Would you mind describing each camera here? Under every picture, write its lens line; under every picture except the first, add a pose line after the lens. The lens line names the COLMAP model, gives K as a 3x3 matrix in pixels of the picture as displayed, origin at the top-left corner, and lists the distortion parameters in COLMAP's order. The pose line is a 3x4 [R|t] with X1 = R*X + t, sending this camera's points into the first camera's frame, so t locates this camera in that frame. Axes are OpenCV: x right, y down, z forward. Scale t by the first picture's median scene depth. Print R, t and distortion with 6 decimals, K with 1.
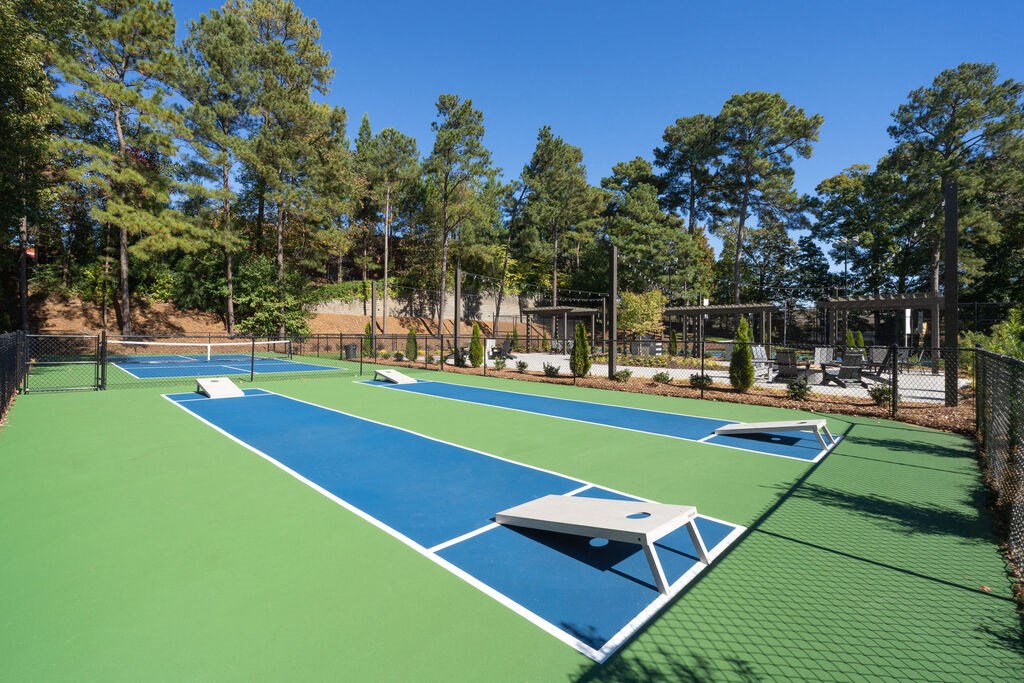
lens RADIAL K [[462.5, 0, 514.0], [0, 462.5, 331.3], [0, 0, 1]] dist [0.001495, 0.000504]
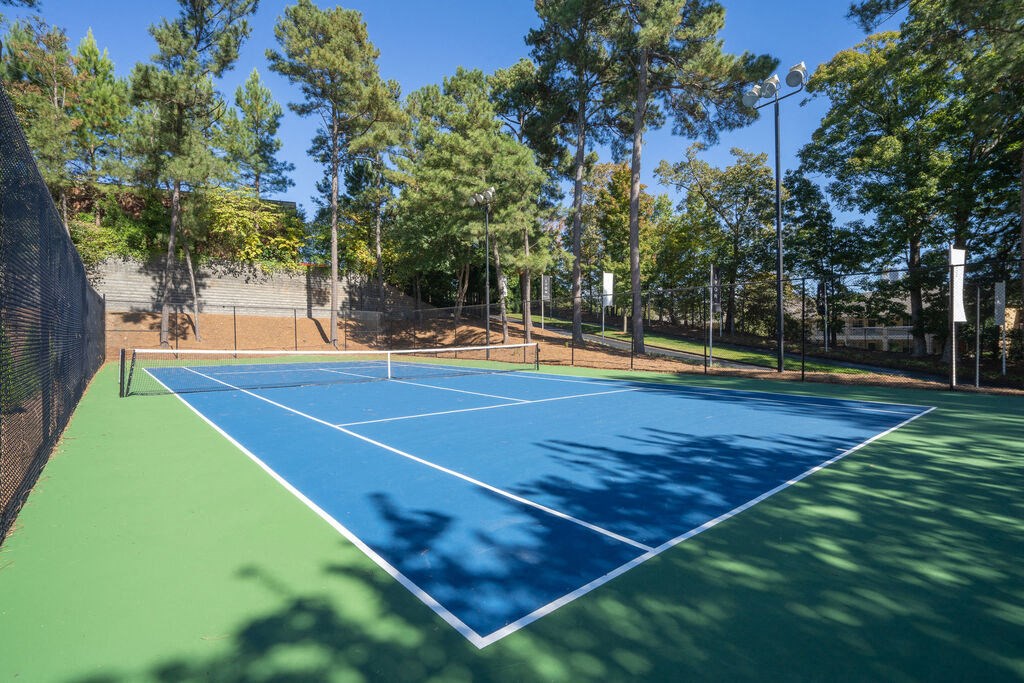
lens RADIAL K [[505.0, 0, 482.5], [0, 505.0, 330.6], [0, 0, 1]] dist [0.004045, 0.001092]
pose [[0.996423, -0.012497, -0.083574, 0.431357], [0.011984, 0.999906, -0.006630, 0.008626], [0.083649, 0.005605, 0.996480, 0.478137]]
